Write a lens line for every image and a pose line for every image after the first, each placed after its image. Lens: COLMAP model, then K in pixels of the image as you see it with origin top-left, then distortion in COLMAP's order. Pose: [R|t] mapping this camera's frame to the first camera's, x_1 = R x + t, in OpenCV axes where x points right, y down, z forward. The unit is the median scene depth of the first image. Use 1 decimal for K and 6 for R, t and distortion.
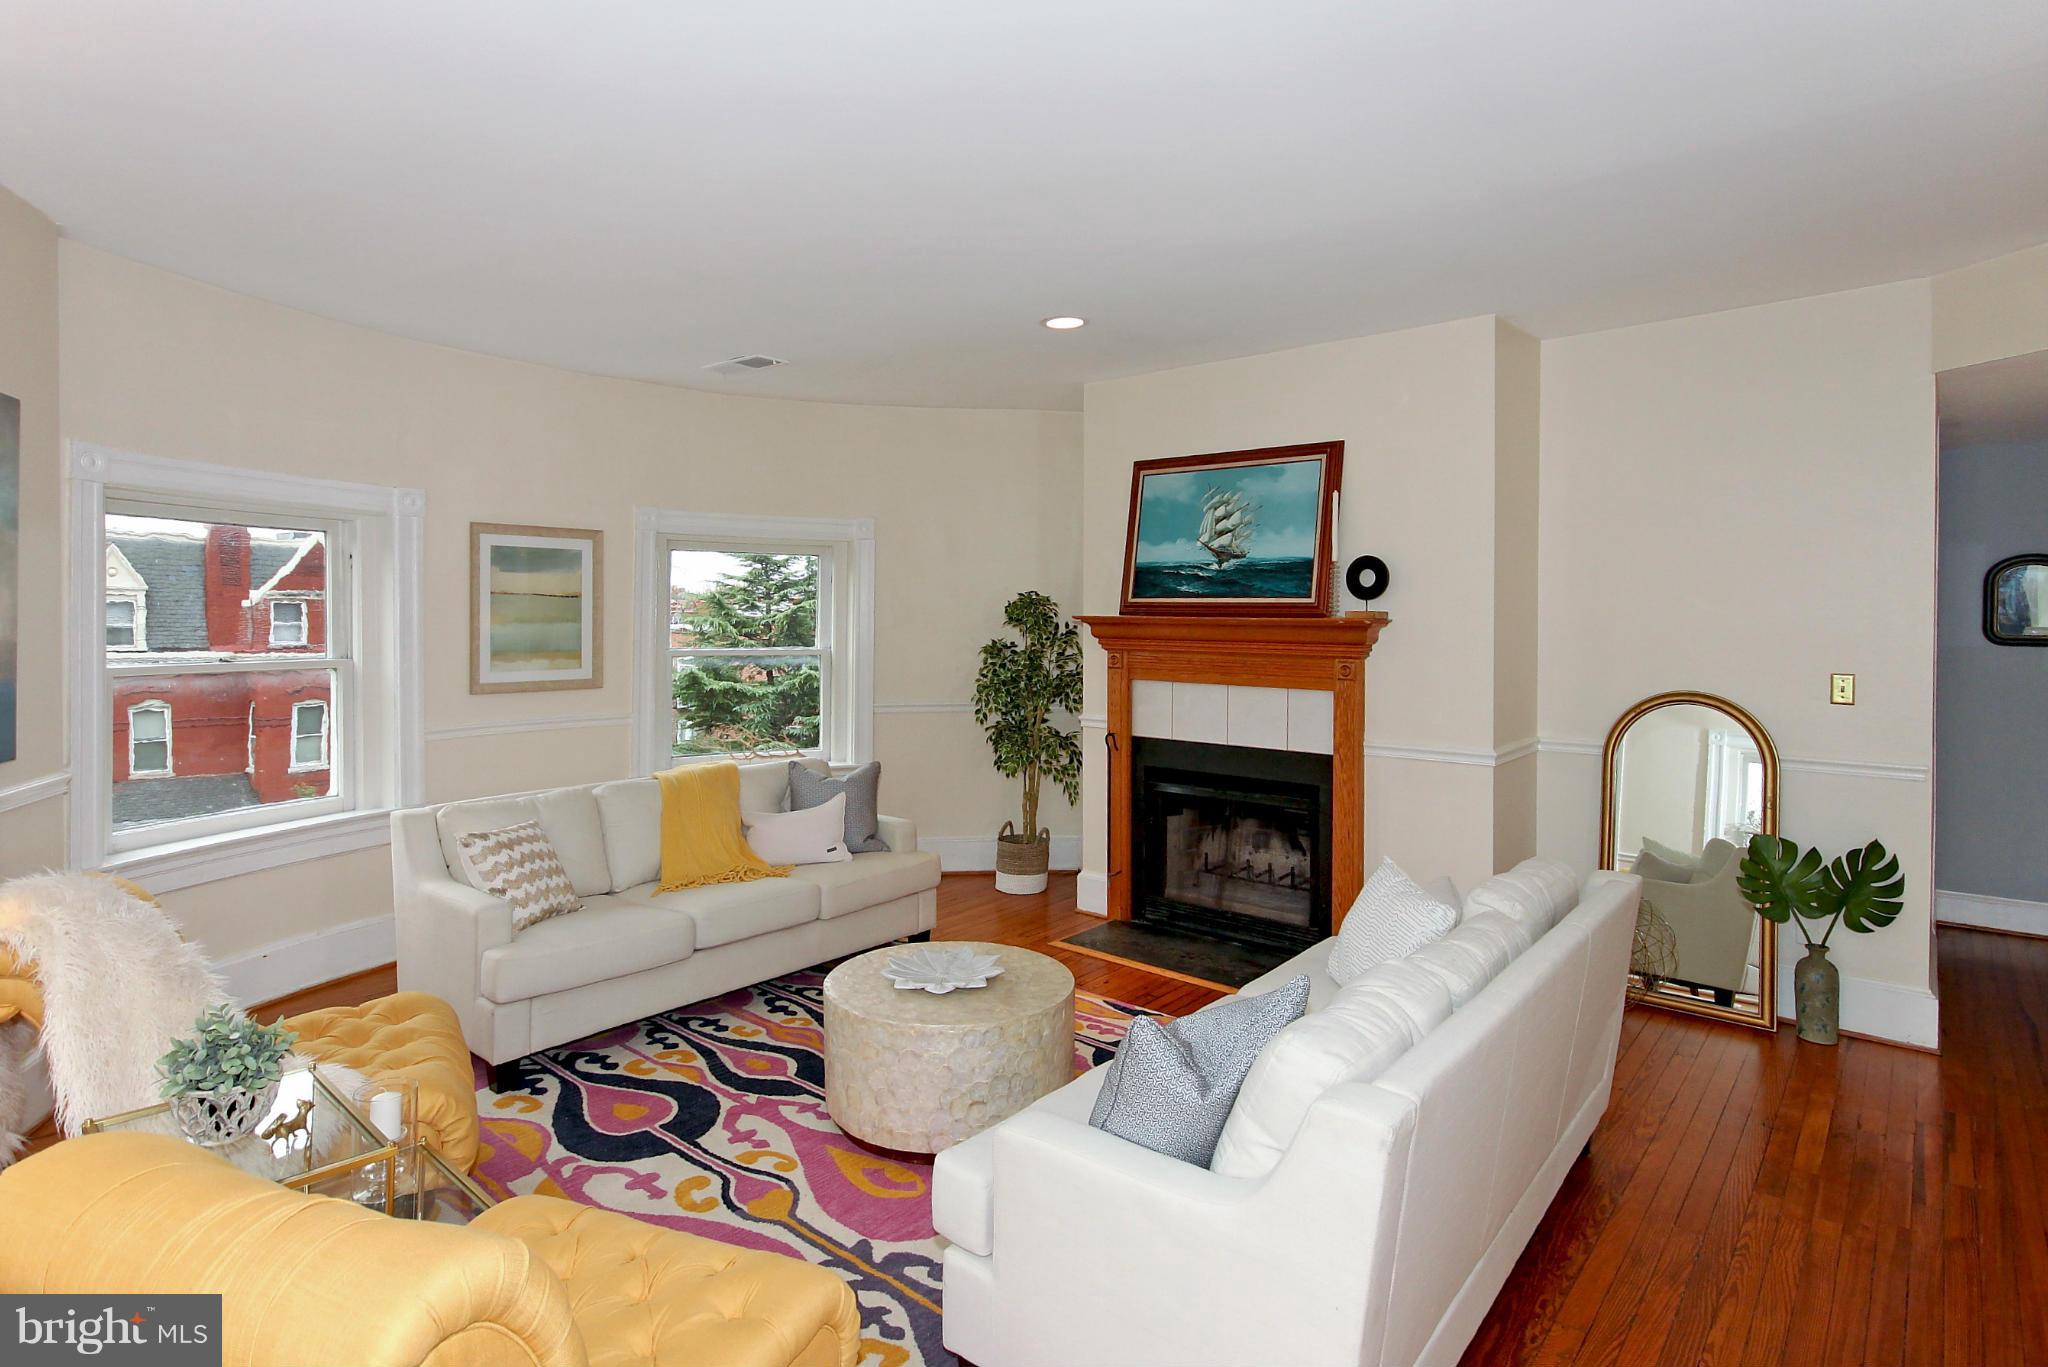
lens RADIAL K [[1072.4, 0, 984.4], [0, 1072.4, 625.1], [0, 0, 1]] dist [0.005725, 0.001521]
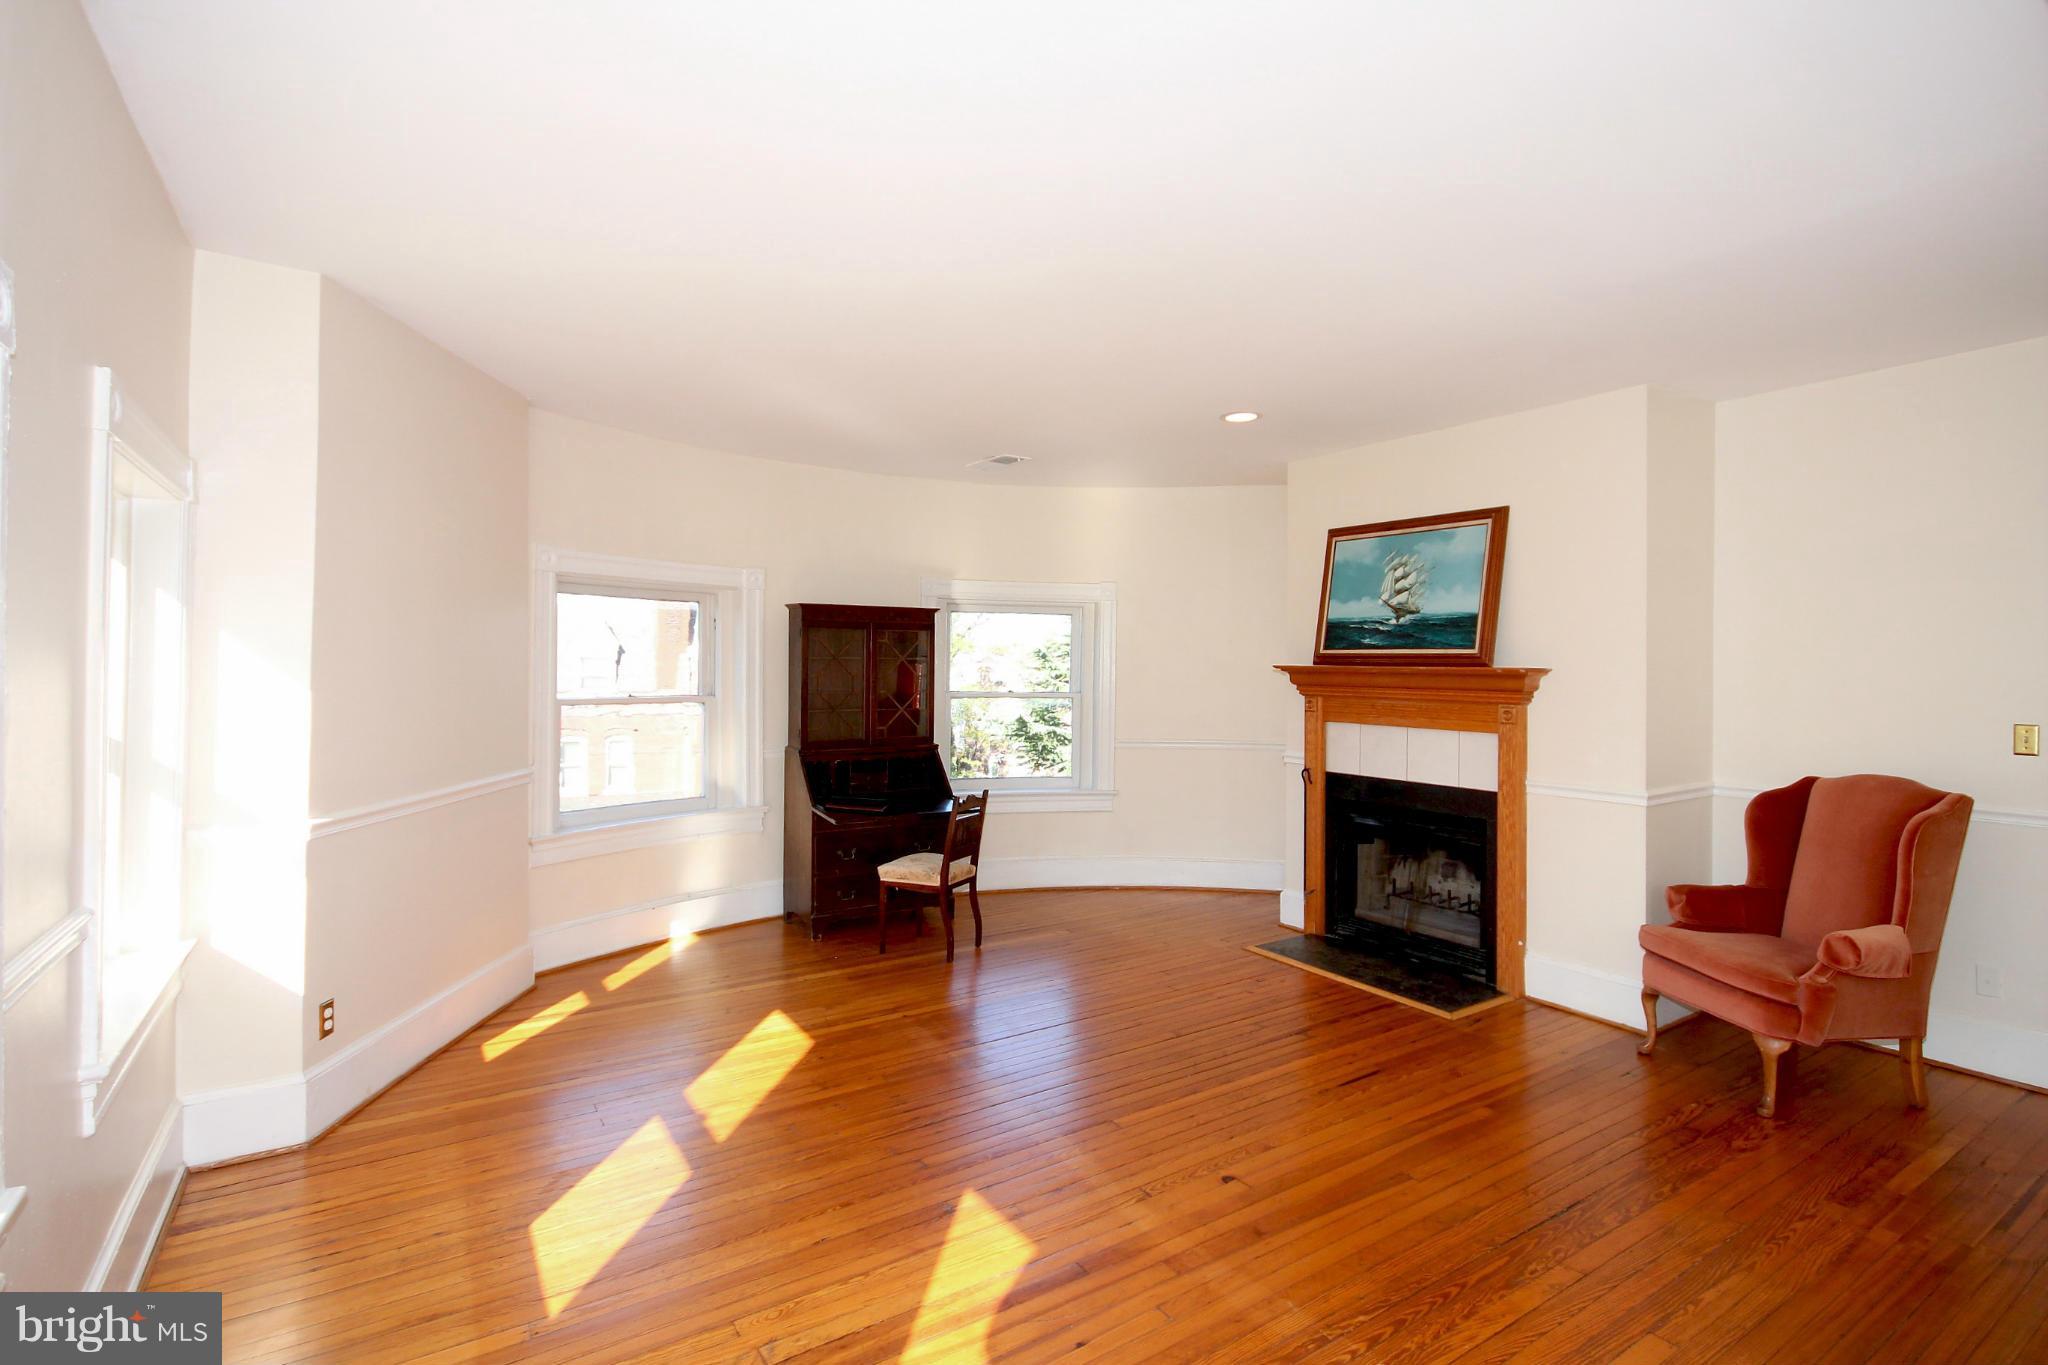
lens RADIAL K [[977.6, 0, 1031.3], [0, 977.6, 667.3], [0, 0, 1]] dist [0.005975, 0.000081]
pose [[0.966338, 0.002074, -0.257267, 0.112089], [-0.004386, 0.999955, -0.008415, 0.003651], [0.257238, 0.009260, 0.966304, -0.085824]]
